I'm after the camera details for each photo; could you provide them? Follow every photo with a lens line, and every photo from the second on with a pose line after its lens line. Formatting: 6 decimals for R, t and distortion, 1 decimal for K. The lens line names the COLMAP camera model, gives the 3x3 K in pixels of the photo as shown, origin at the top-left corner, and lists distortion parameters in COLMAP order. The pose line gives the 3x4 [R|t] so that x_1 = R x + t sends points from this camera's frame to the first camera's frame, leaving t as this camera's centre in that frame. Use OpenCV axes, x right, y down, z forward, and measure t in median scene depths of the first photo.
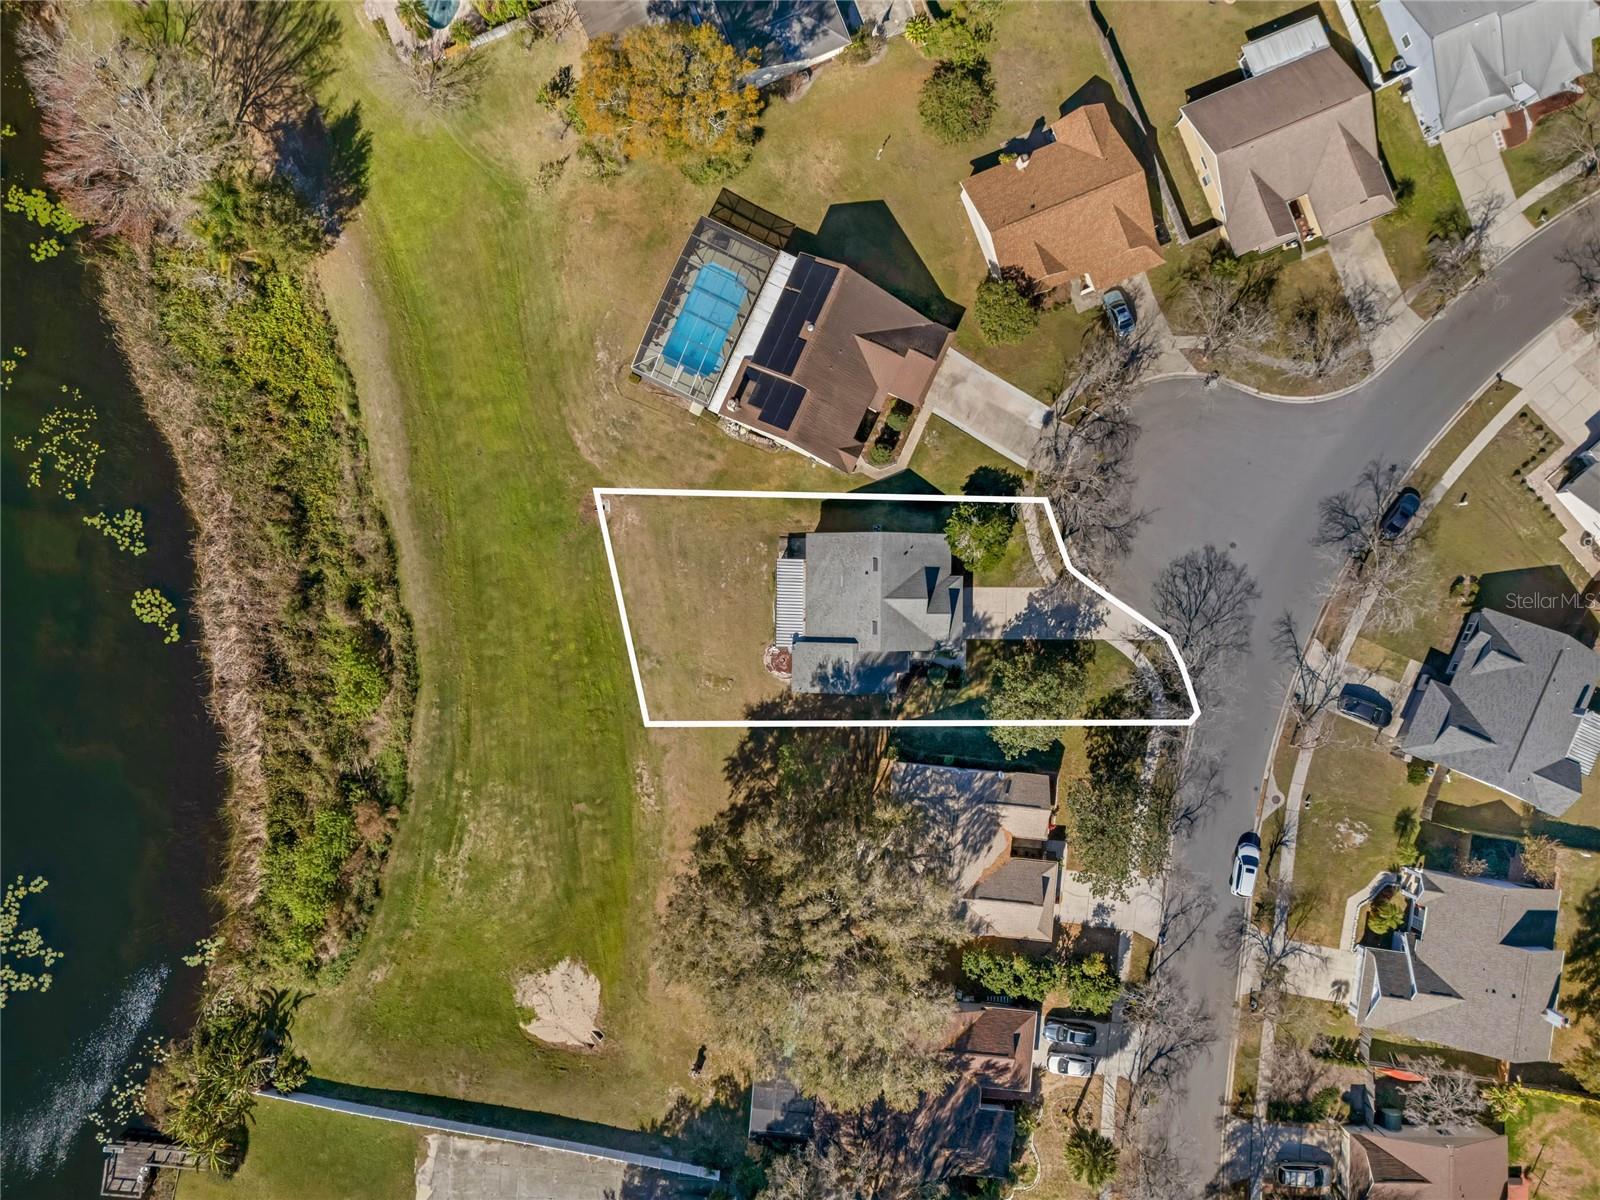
lens RADIAL K [[1167.5, 0, 792.9], [0, 1167.5, 592.7], [0, 0, 1]] dist [0.084025, -0.078883]
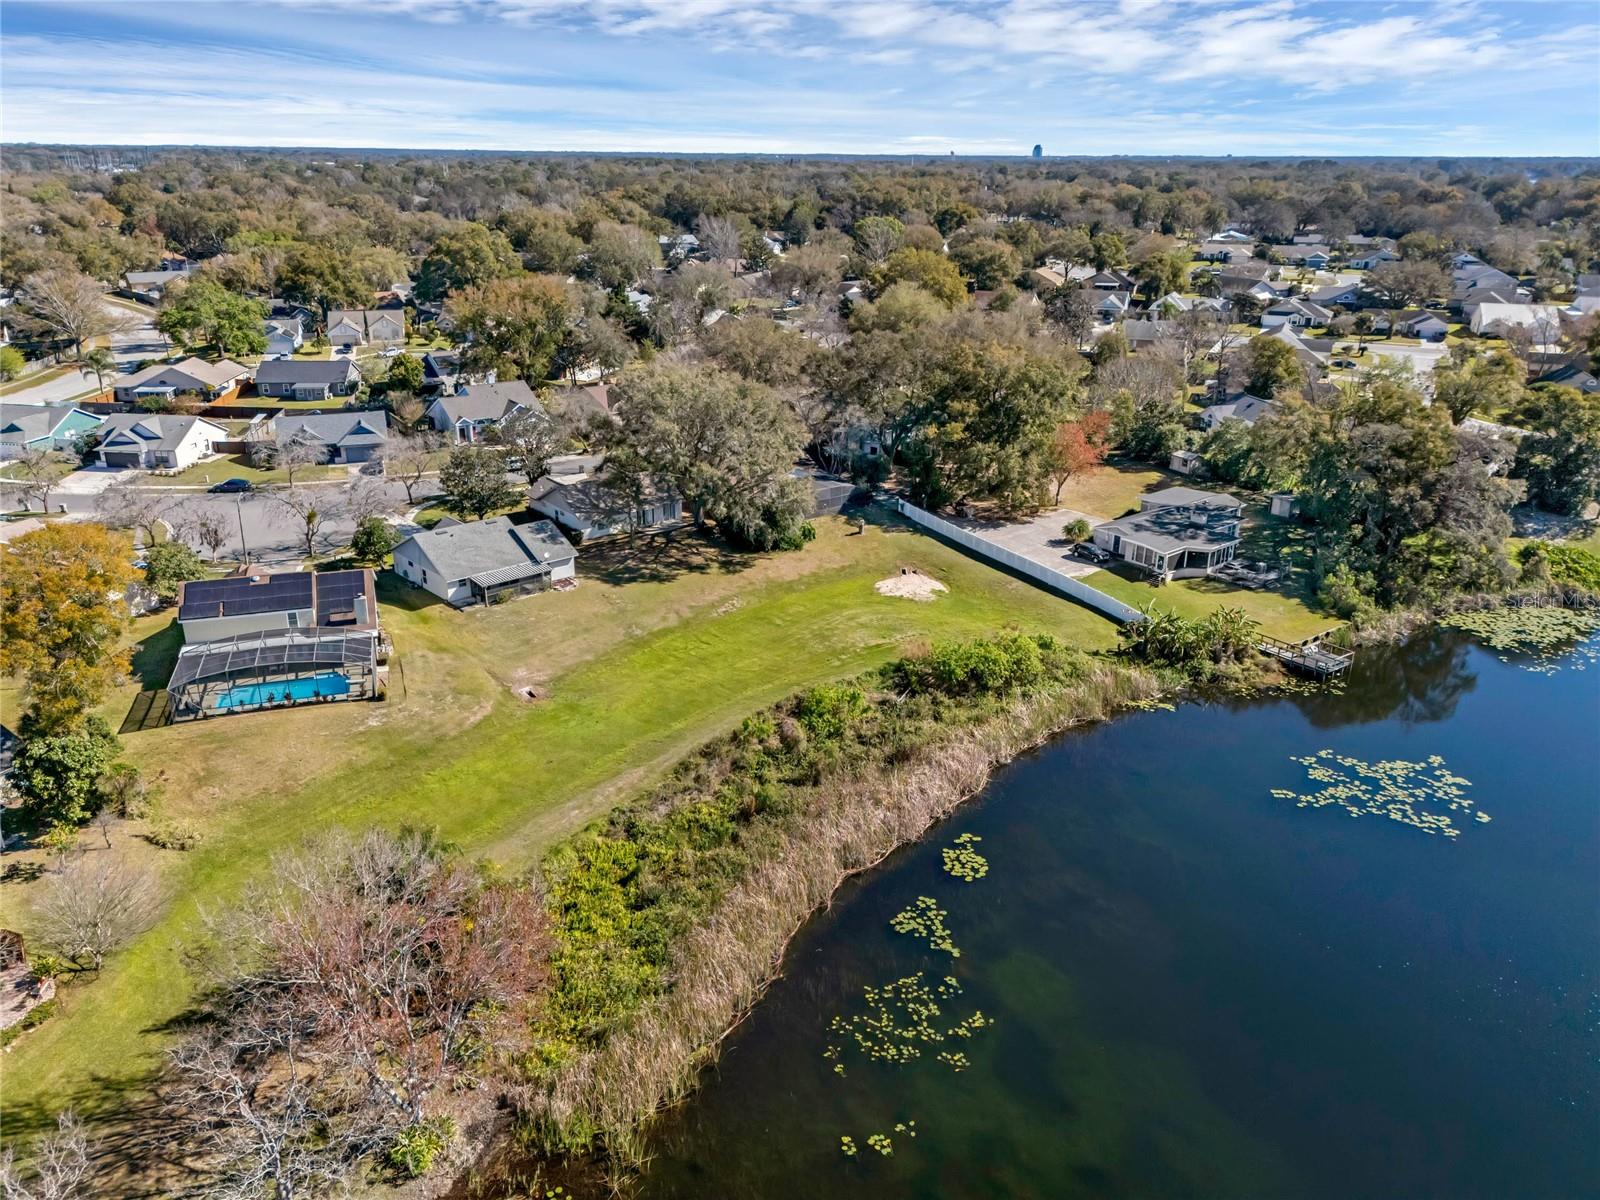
lens RADIAL K [[1167.5, 0, 792.9], [0, 1167.5, 592.7], [0, 0, 1]] dist [0.084025, -0.078883]
pose [[-0.682003, -0.280044, 0.675609, -0.926154], [0.731139, -0.238876, 0.639042, -0.503901], [-0.017573, 0.929792, 0.367665, 0.576724]]
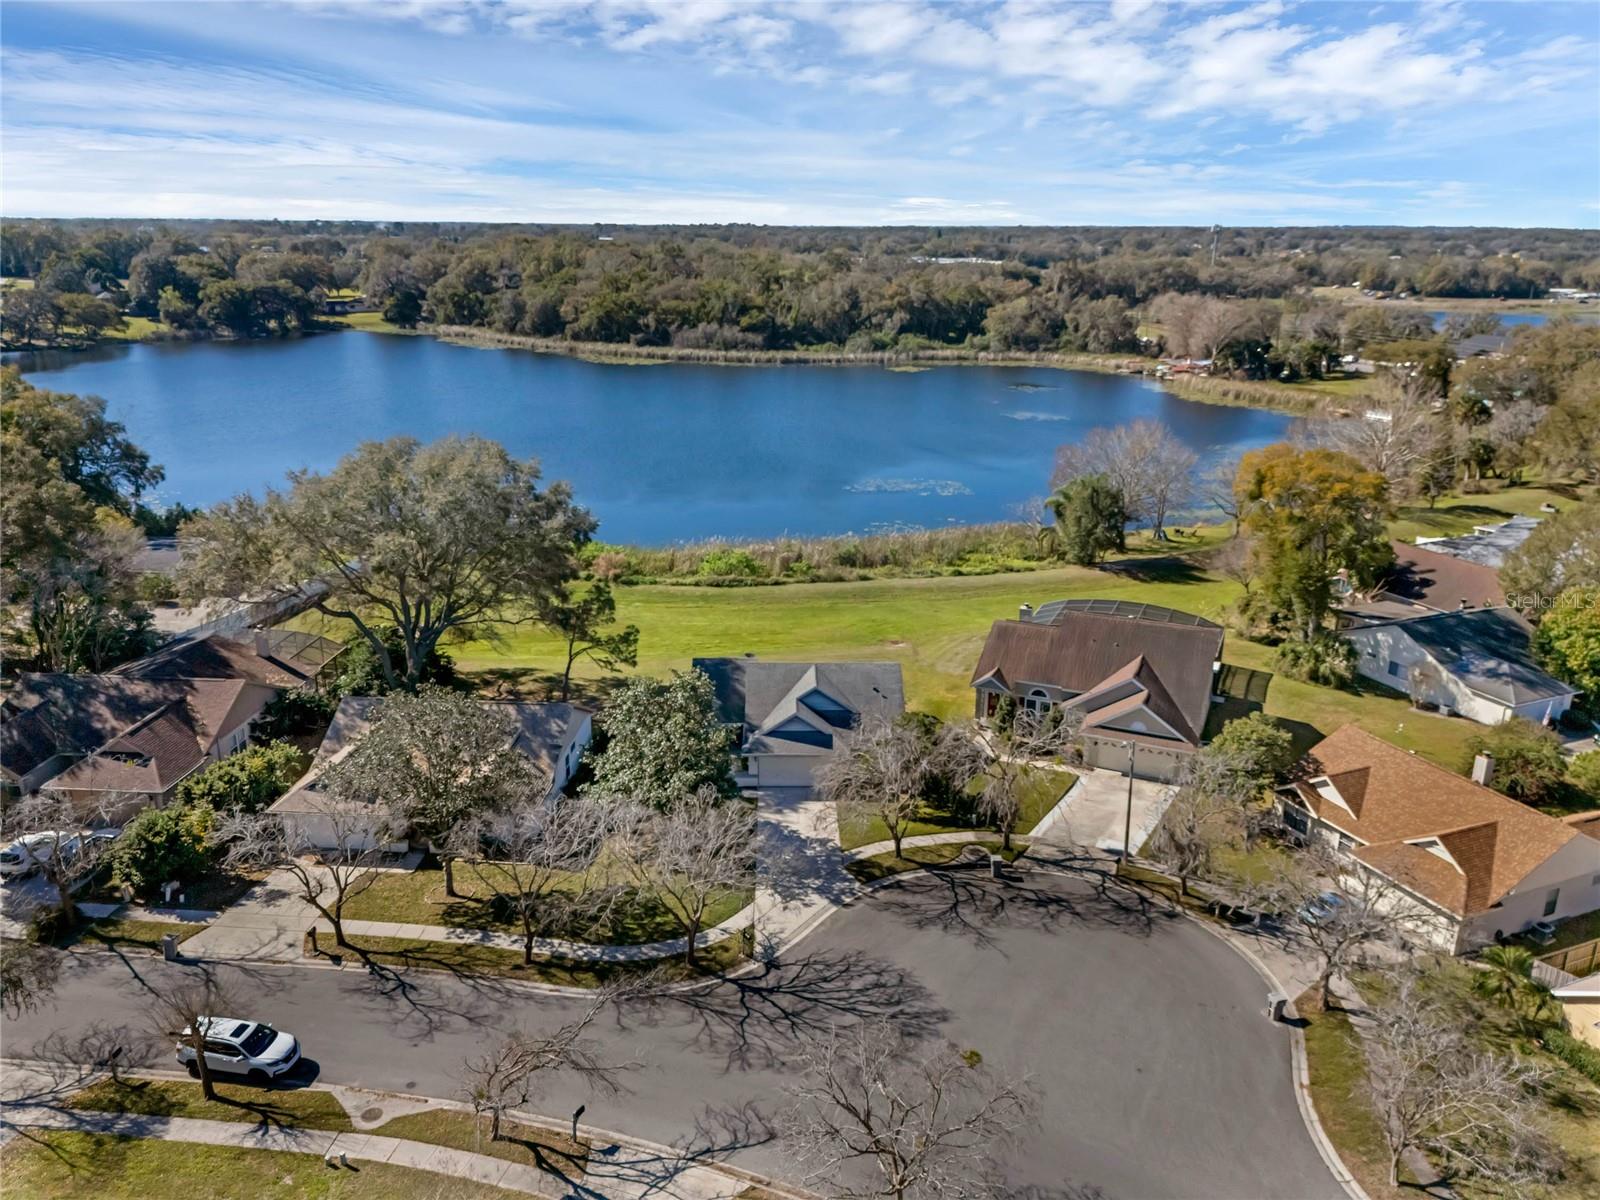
lens RADIAL K [[1169.9, 0, 802.6], [0, 1169.9, 604.0], [0, 0, 1]] dist [0.078306, -0.086572]
pose [[0.027028, 0.294165, -0.955372, 0.754129], [-0.999555, -0.004134, -0.029551, 0.034823], [-0.012642, 0.955746, 0.293923, 0.689848]]
